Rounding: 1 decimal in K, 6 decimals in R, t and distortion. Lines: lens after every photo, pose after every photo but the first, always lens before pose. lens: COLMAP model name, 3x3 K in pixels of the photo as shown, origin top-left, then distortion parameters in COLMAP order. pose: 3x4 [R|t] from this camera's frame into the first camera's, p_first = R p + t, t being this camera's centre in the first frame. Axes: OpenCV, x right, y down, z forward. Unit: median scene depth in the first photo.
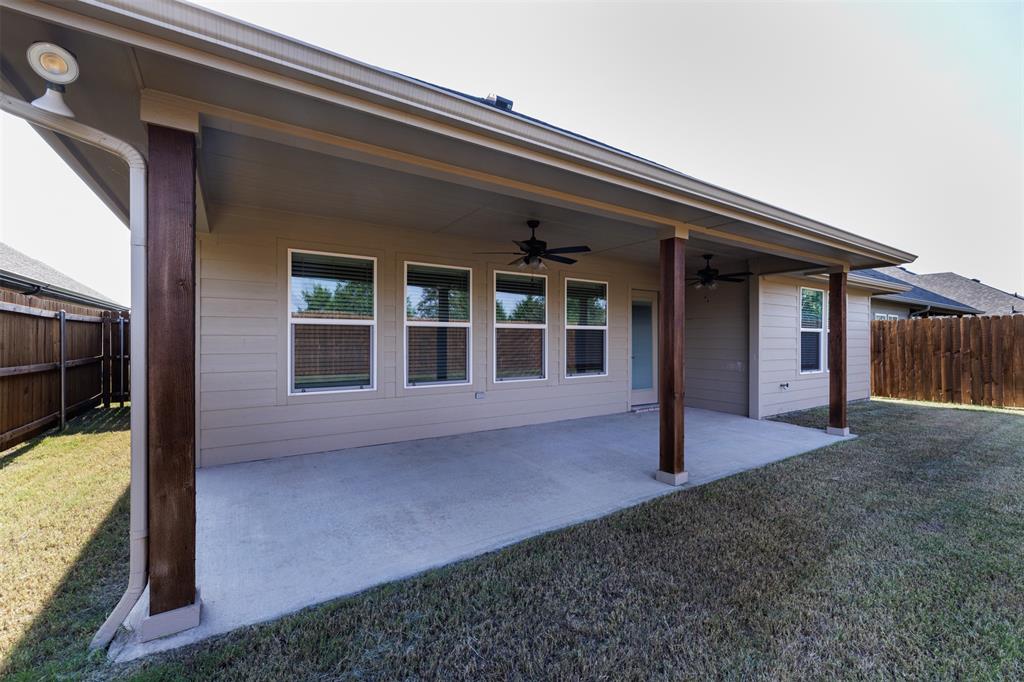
lens RADIAL K [[430.3, 0, 512.7], [0, 430.3, 338.3], [0, 0, 1]] dist [0.001218, 0.000135]
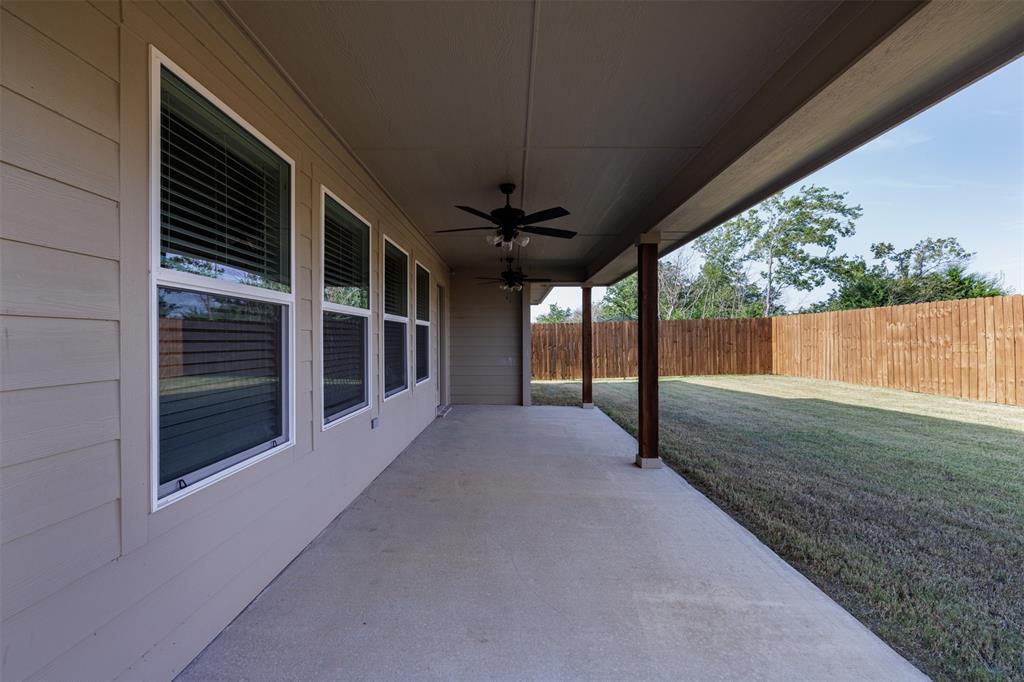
lens RADIAL K [[430.3, 0, 512.7], [0, 430.3, 338.3], [0, 0, 1]] dist [0.001218, 0.000135]
pose [[0.548176, -0.001706, 0.836362, -0.445929], [0.001651, 0.999998, 0.000958, 0.004232], [-0.836362, 0.000856, 0.548177, 0.419297]]
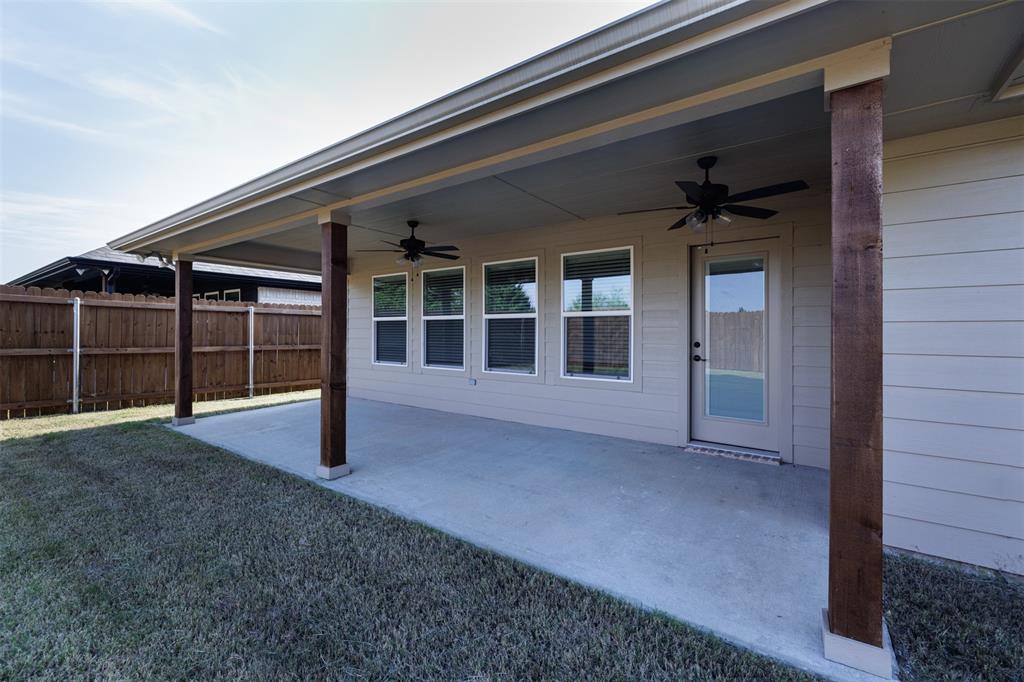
lens RADIAL K [[435.2, 0, 489.0], [0, 435.2, 335.8], [0, 0, 1]] dist [0.157809, 0.000032]
pose [[0.319575, 0.010183, -0.947506, 0.871329], [0.001476, 0.999936, 0.011244, 0.004291], [0.947560, -0.004992, 0.319540, 0.612386]]
